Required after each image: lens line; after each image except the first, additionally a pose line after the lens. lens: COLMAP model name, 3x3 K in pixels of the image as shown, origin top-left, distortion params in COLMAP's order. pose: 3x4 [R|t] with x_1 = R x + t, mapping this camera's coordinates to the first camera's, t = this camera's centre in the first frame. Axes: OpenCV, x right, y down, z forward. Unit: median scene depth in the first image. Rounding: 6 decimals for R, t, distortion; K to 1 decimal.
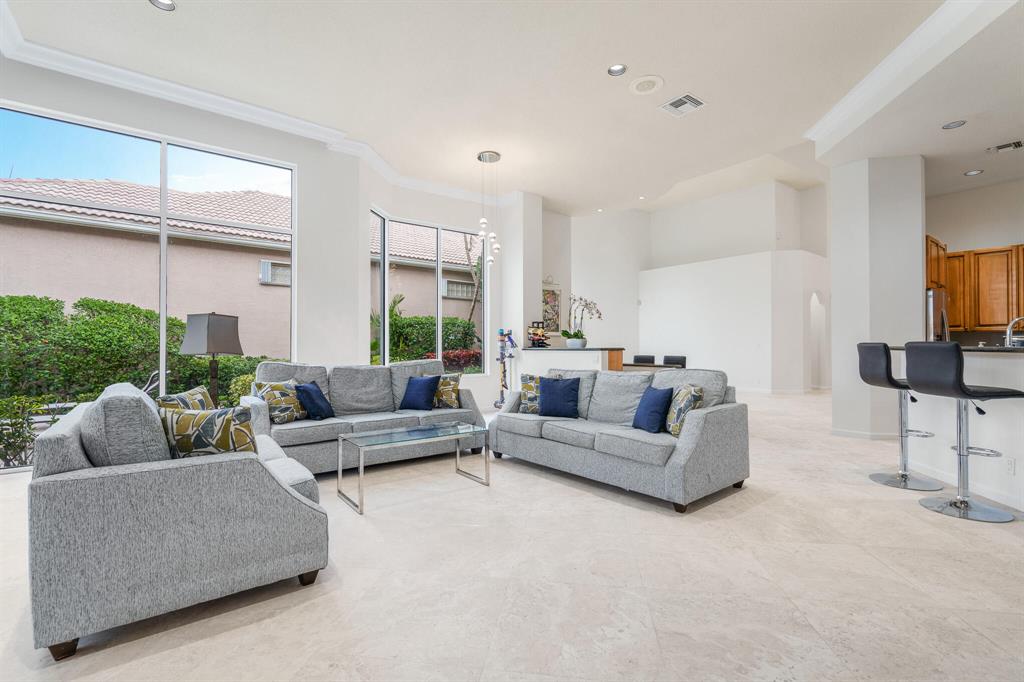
lens RADIAL K [[461.9, 0, 512.0], [0, 461.9, 341.0], [0, 0, 1]] dist [-0.001287, 0.000060]
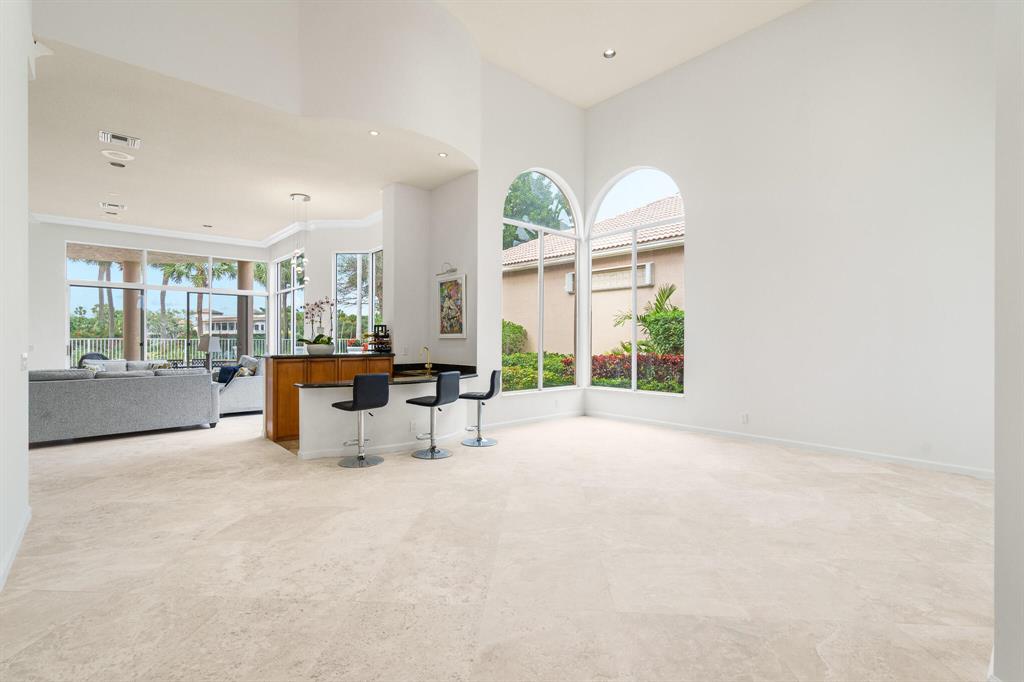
lens RADIAL K [[461.9, 0, 512.0], [0, 461.9, 341.0], [0, 0, 1]] dist [-0.001287, 0.000060]
pose [[0.066638, 0.004356, -0.997768, 0.846940], [0.007325, 0.999961, 0.004855, -0.011170], [0.997750, -0.007632, 0.066603, 1.033267]]
